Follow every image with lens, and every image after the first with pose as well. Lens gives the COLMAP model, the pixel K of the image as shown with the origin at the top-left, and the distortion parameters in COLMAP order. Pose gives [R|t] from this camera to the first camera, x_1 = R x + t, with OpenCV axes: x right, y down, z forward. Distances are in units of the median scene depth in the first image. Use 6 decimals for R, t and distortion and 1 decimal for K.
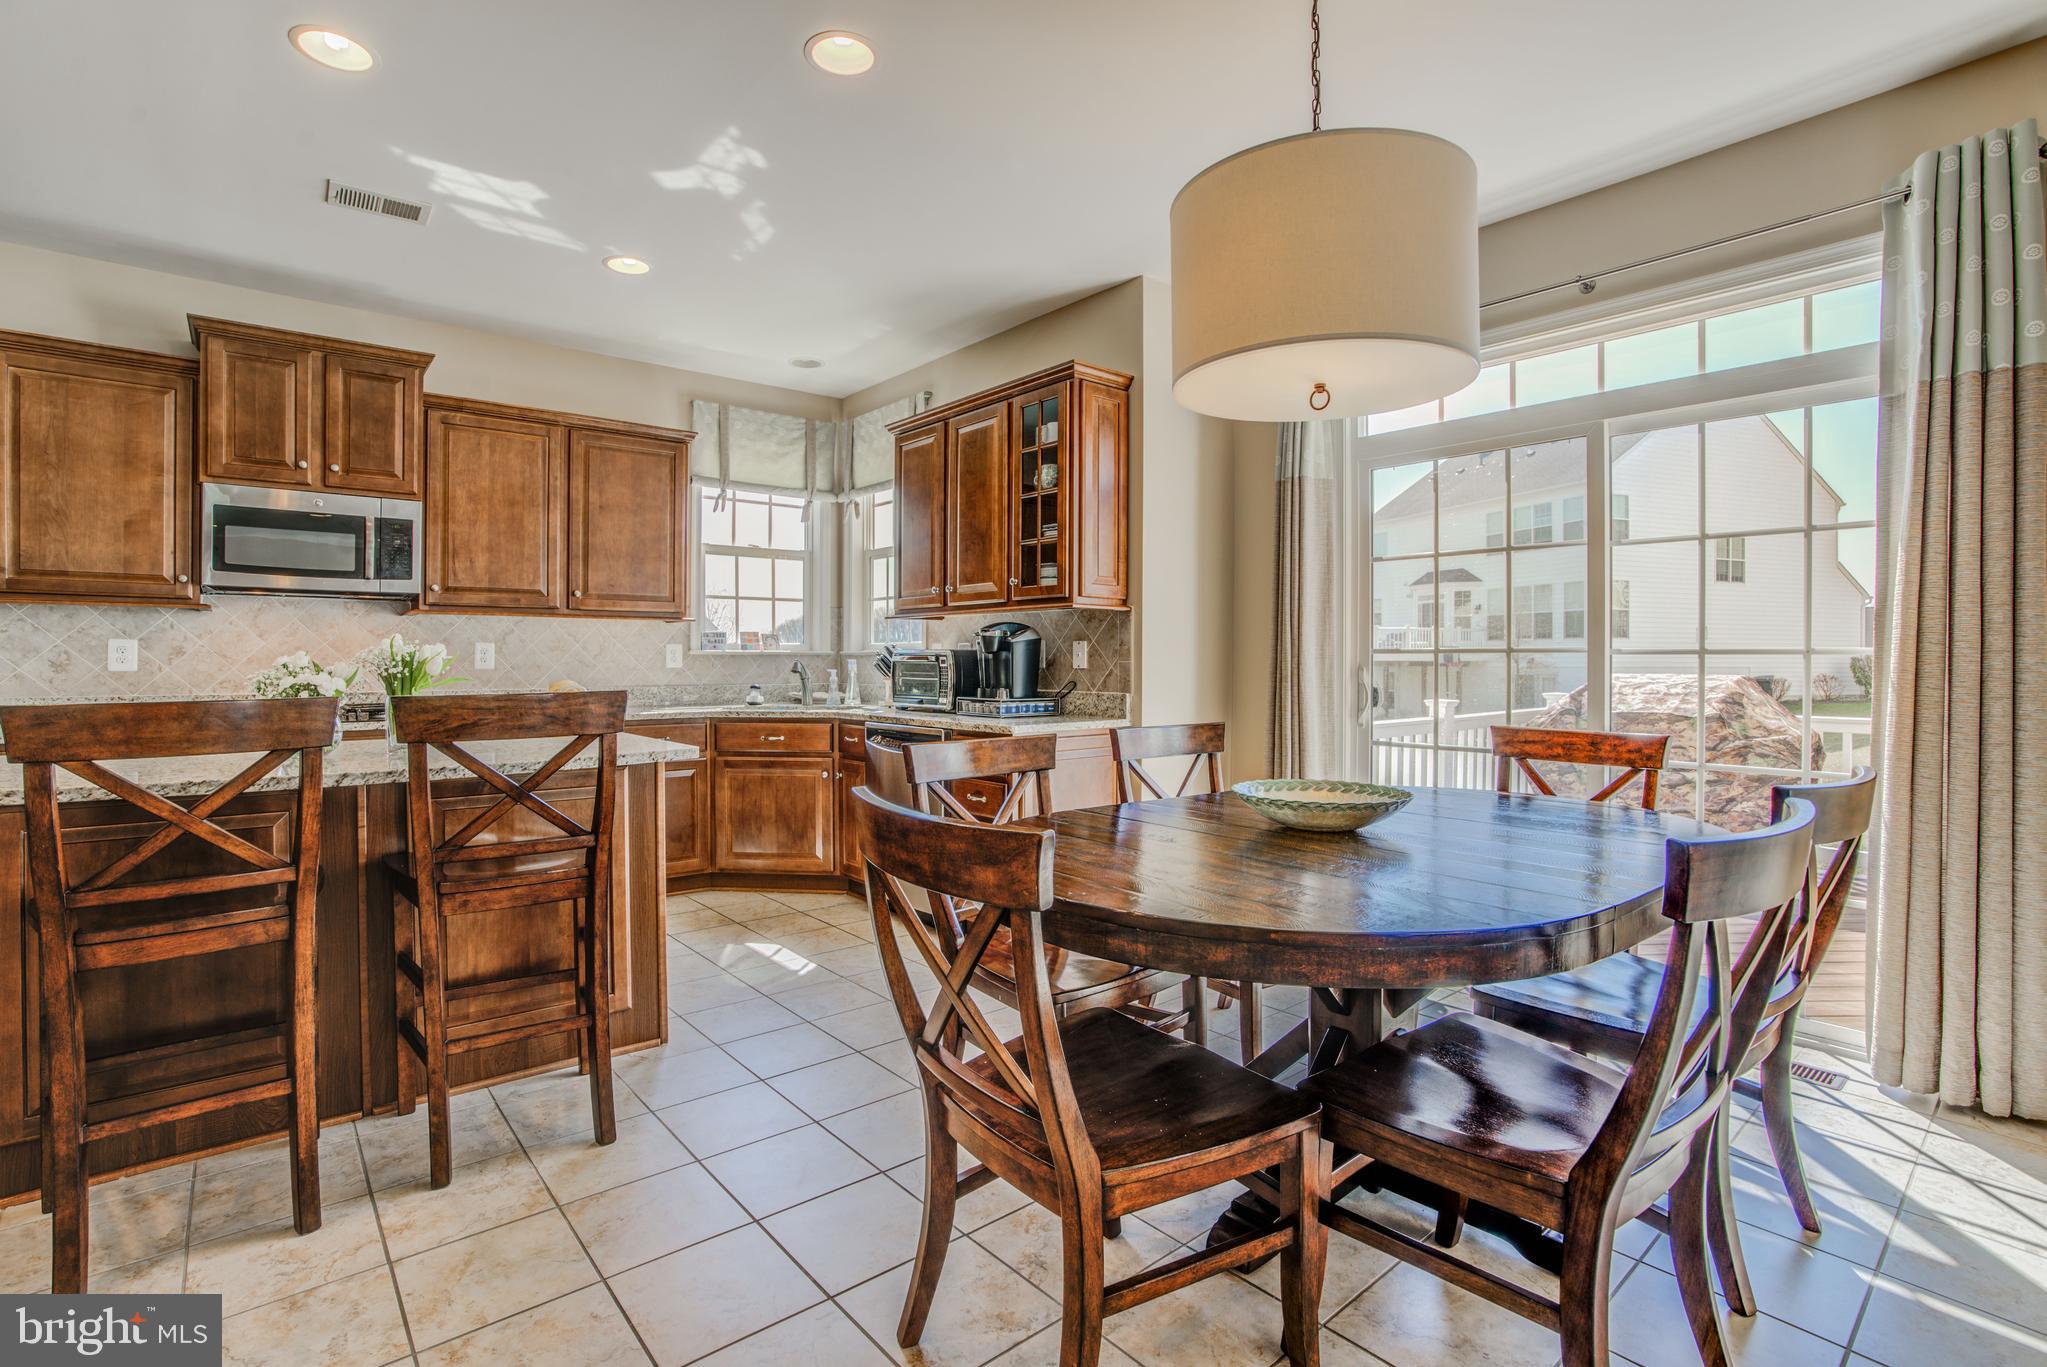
lens RADIAL K [[946.5, 0, 989.8], [0, 946.5, 671.5], [0, 0, 1]] dist [-0.059878, 0.019485]
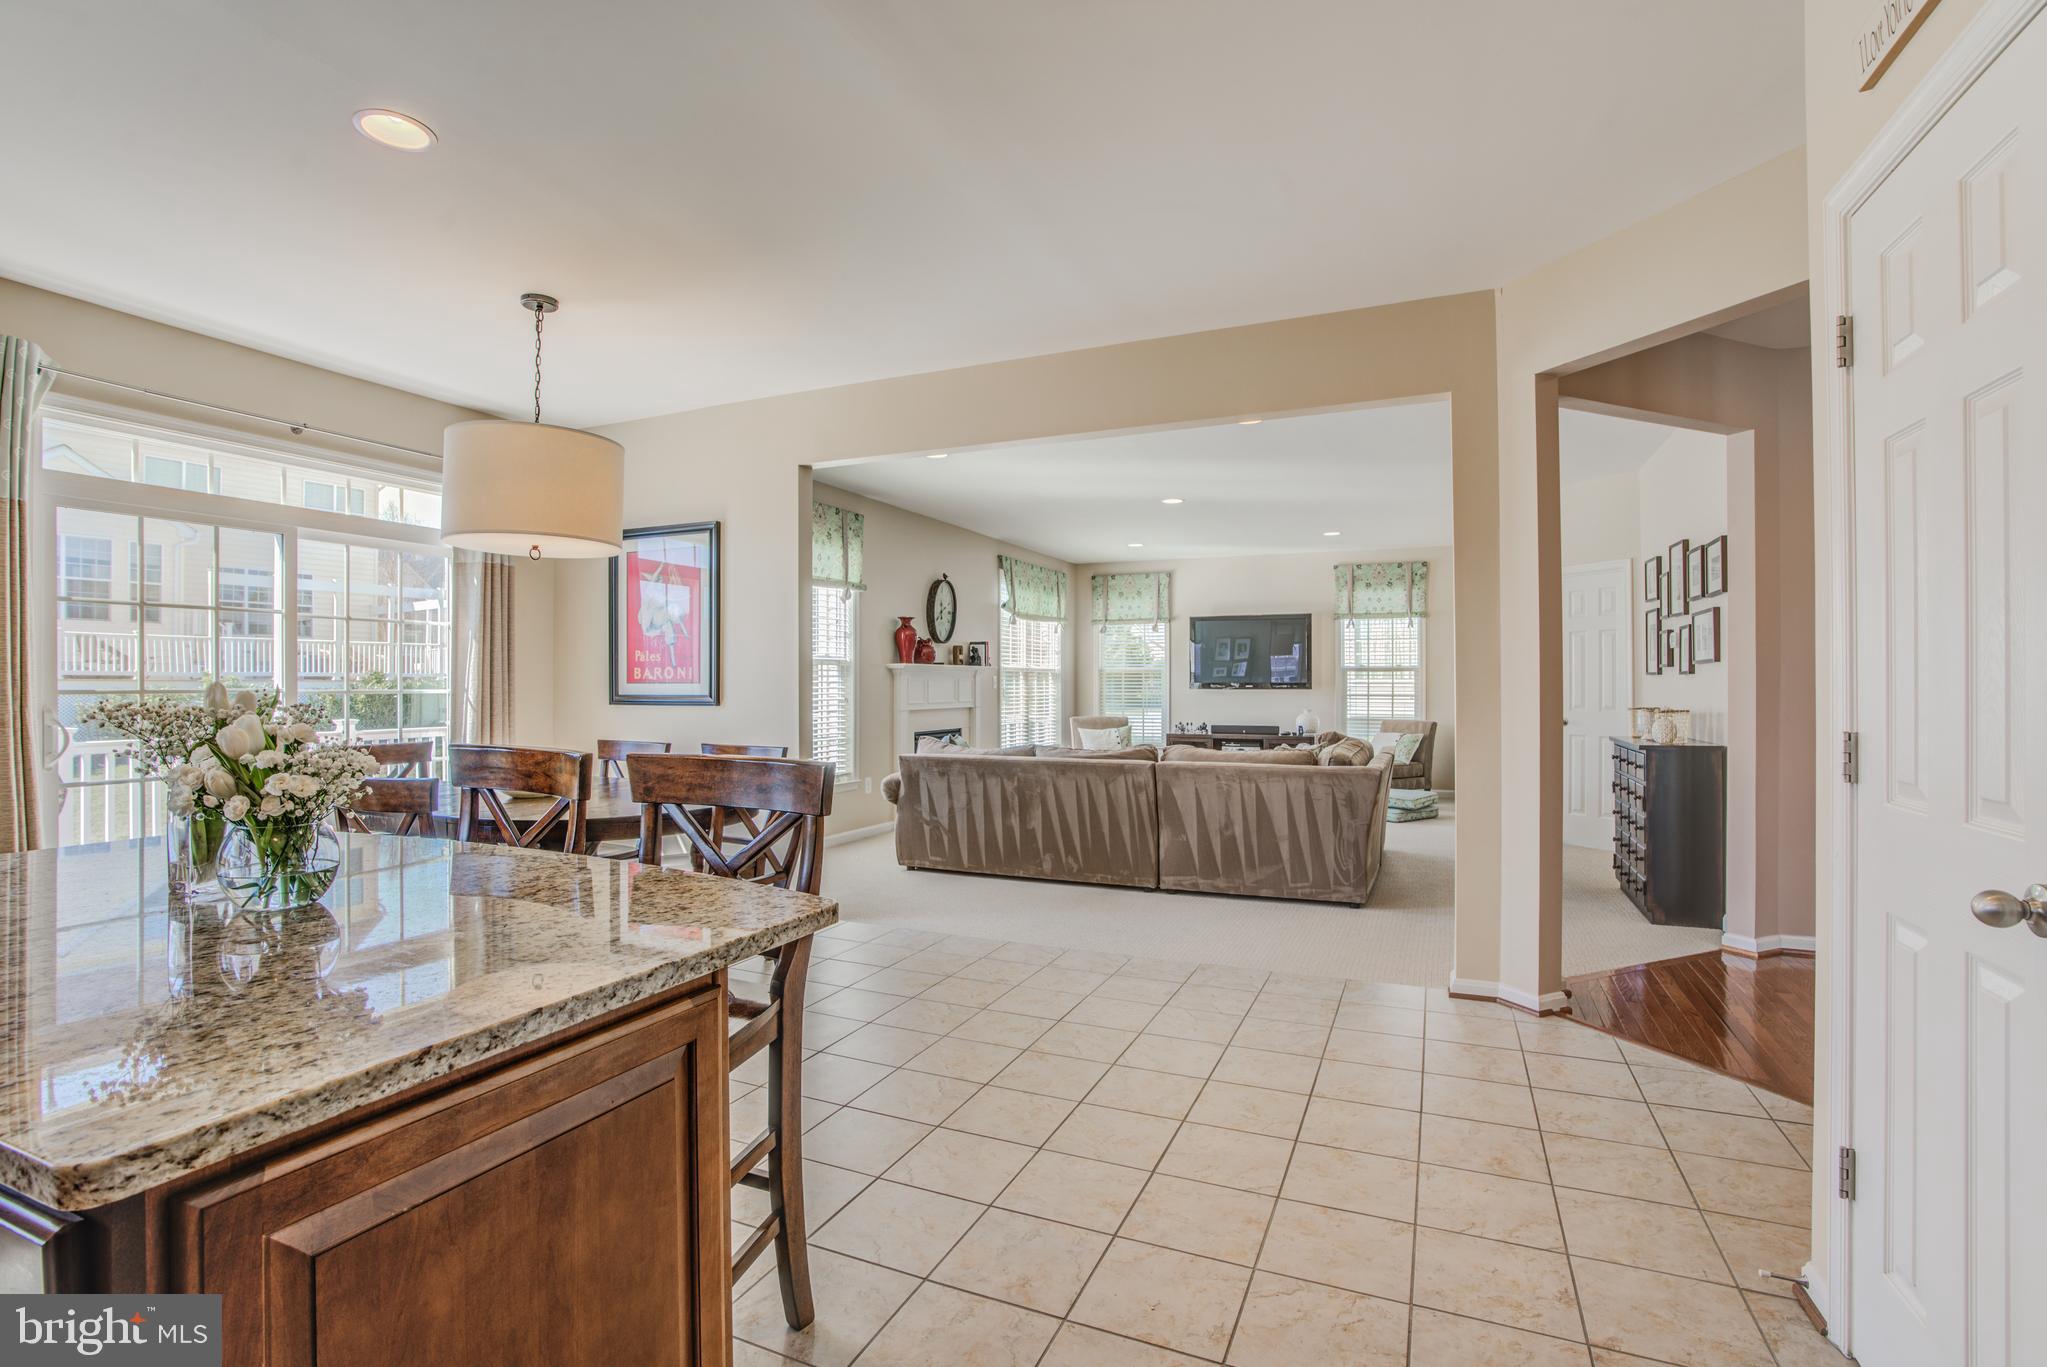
lens RADIAL K [[946.5, 0, 1026.9], [0, 946.5, 678.0], [0, 0, 1]] dist [-0.059878, 0.019485]
pose [[-0.446651, 0.007005, 0.894681, -0.859314], [0.012281, 0.999923, -0.001698, -0.021871], [-0.894624, 0.010229, -0.446702, 0.505910]]
